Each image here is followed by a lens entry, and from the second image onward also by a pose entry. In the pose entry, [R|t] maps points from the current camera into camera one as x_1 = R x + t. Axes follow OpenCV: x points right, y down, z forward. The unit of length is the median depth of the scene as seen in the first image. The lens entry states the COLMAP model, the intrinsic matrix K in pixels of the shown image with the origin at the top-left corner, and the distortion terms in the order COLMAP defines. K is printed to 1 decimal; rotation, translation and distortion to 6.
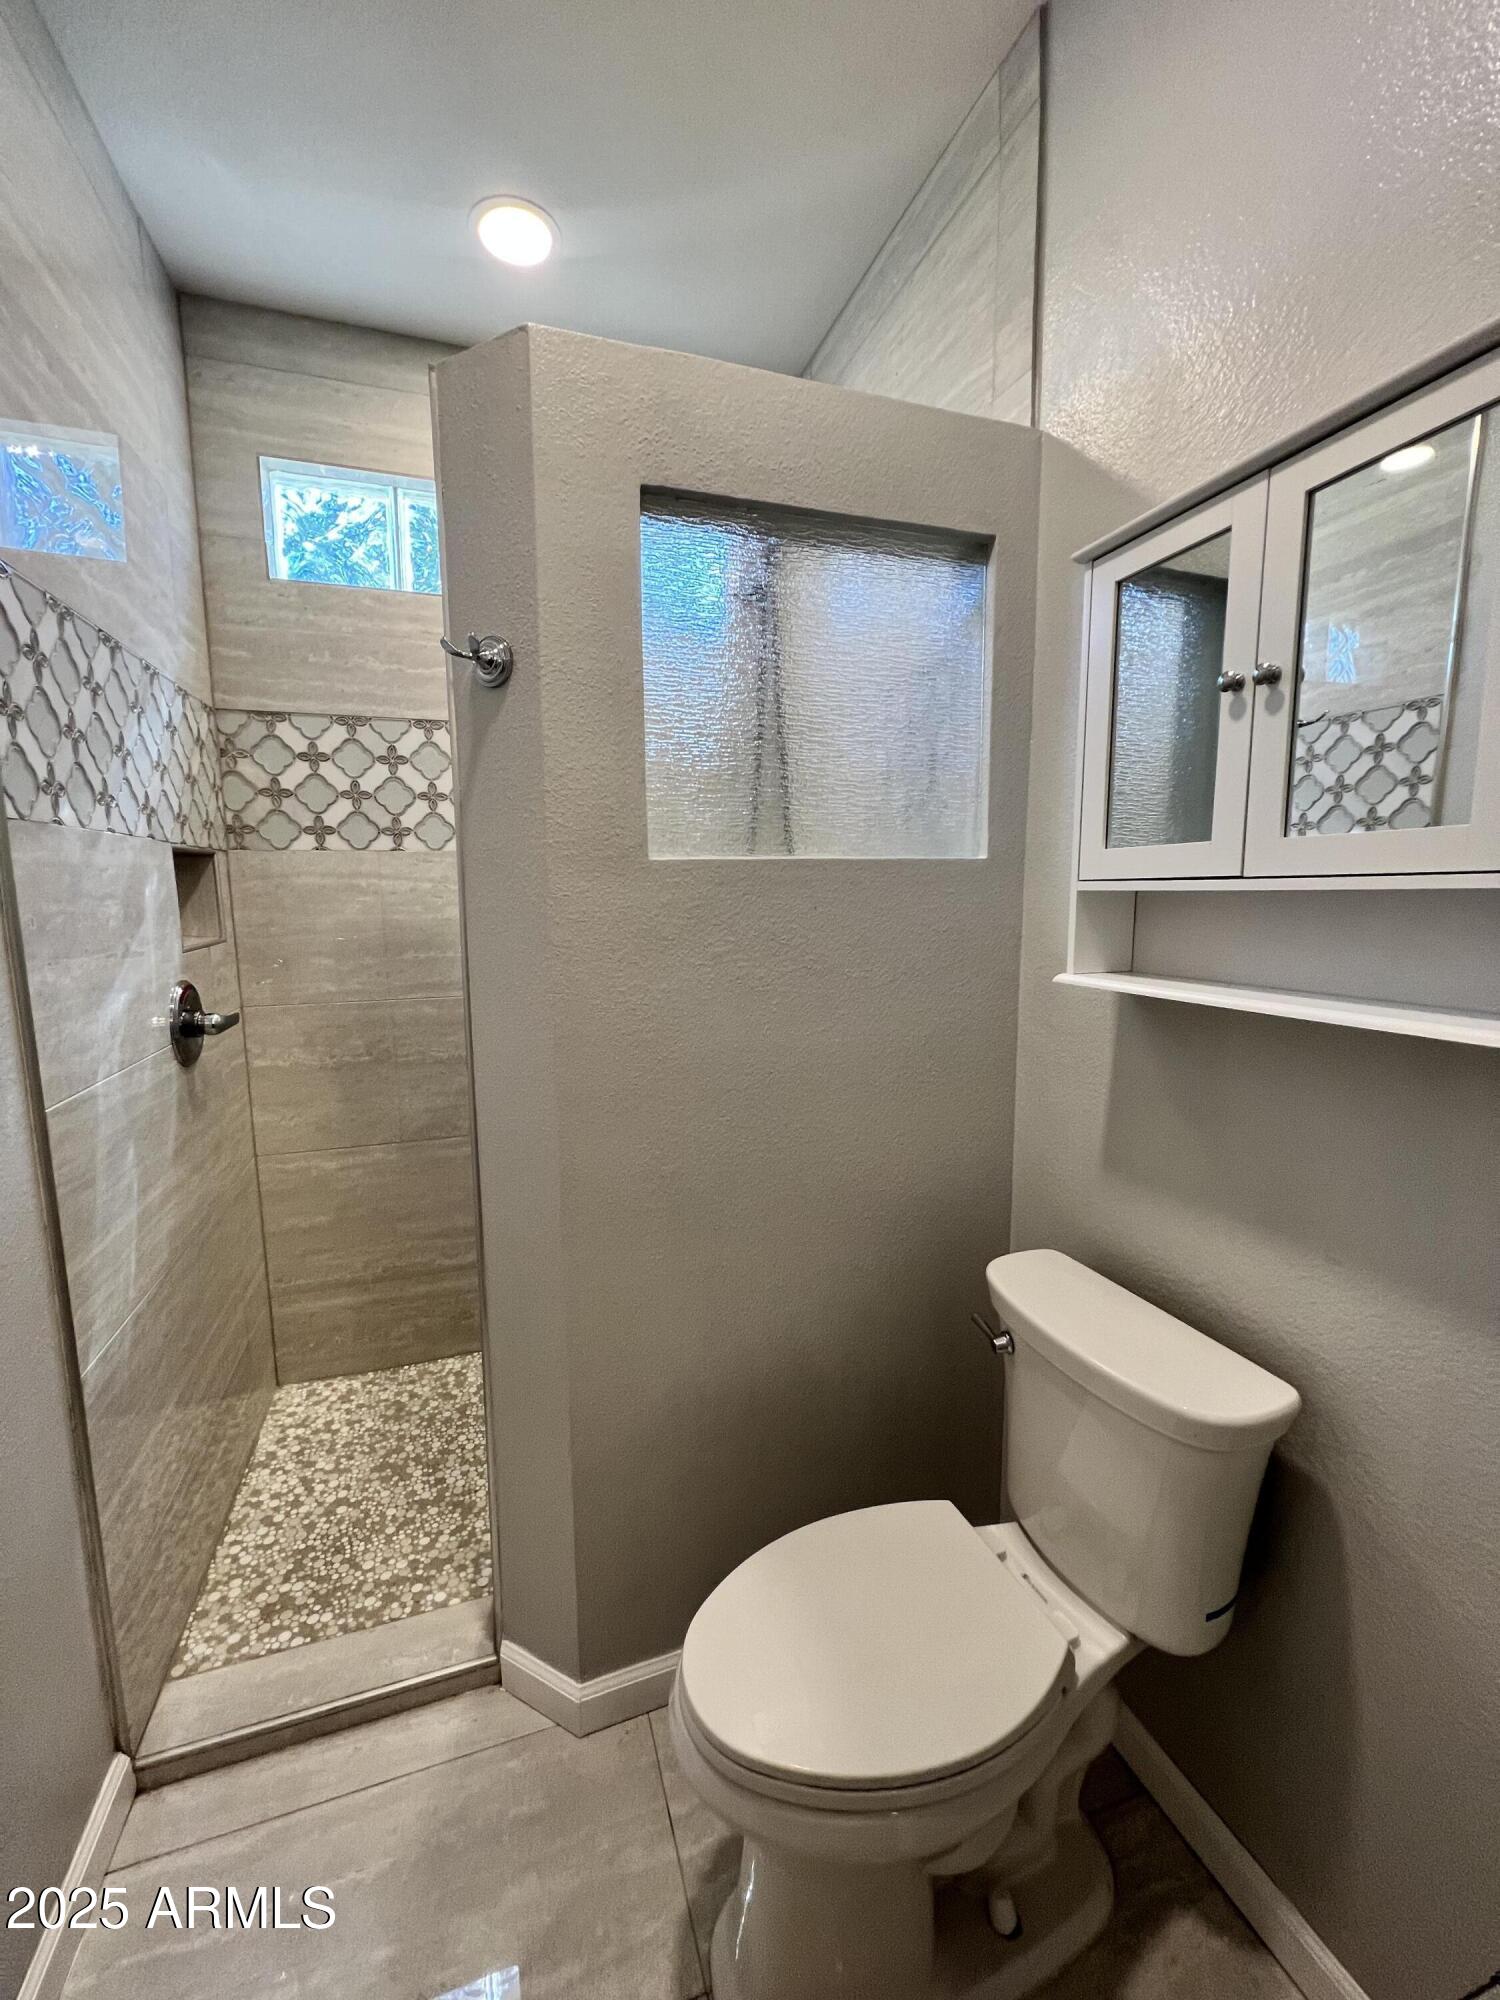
lens RADIAL K [[798.6, 0, 746.7], [0, 798.6, 1000.6], [0, 0, 1]] dist [-0.001333, 0.000328]
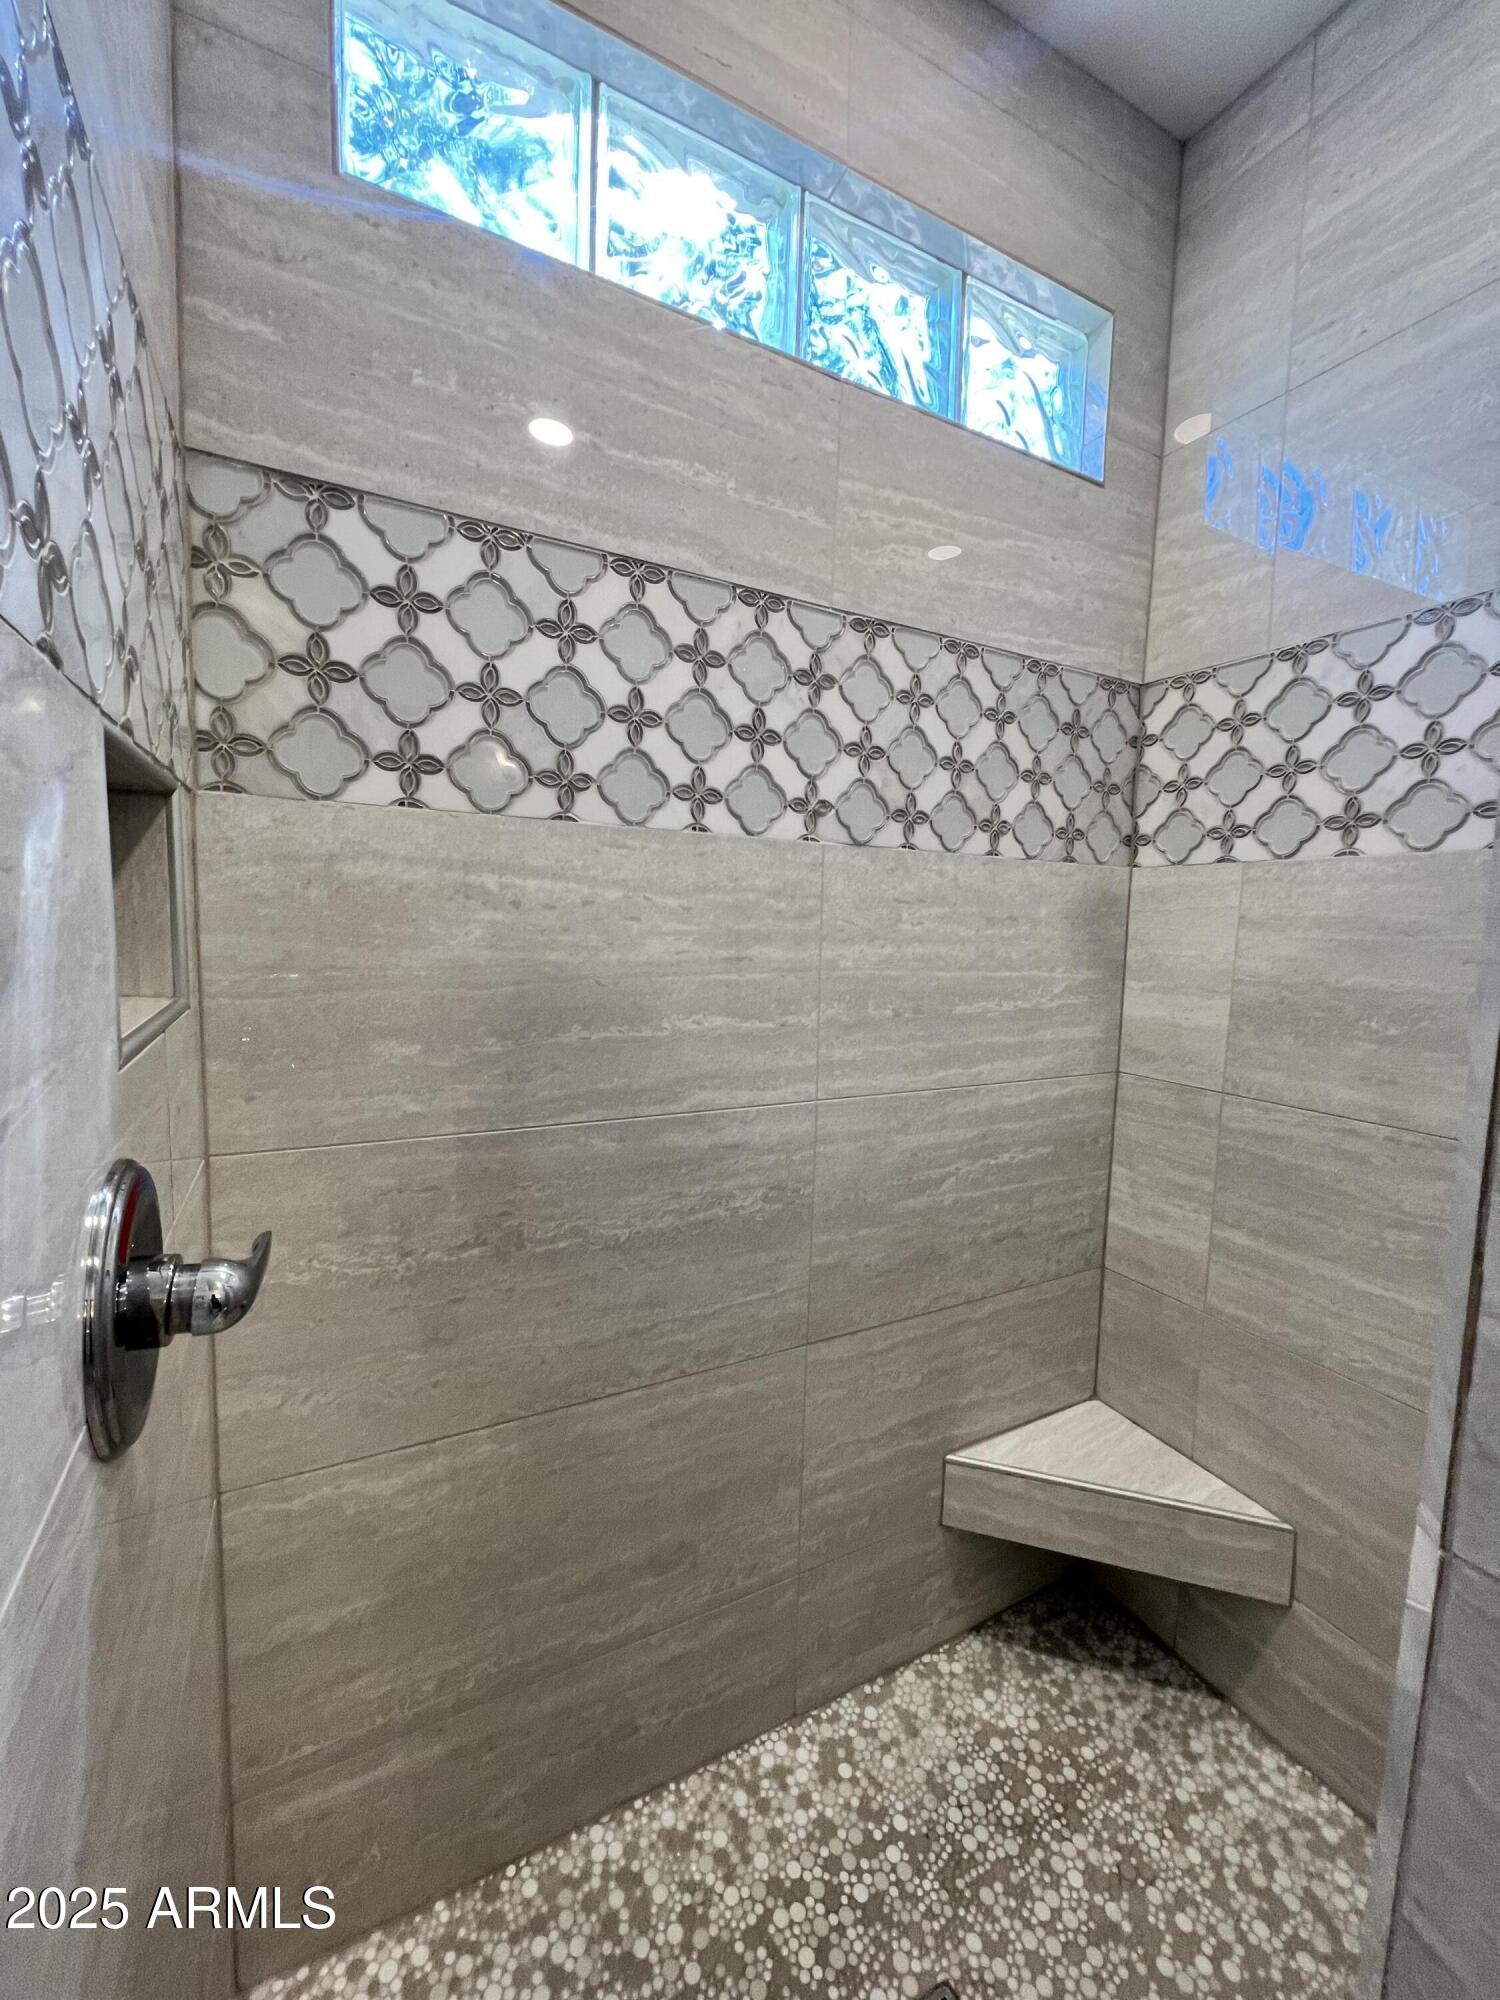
lens RADIAL K [[798.6, 0, 748.3], [0, 798.6, 1000.5], [0, 0, 1]] dist [-0.001333, 0.000328]
pose [[0.987090, 0.022755, 0.158541, -0.413427], [-0.016526, 0.999043, -0.040496, -0.062873], [-0.159311, 0.037353, 0.986522, 0.525690]]
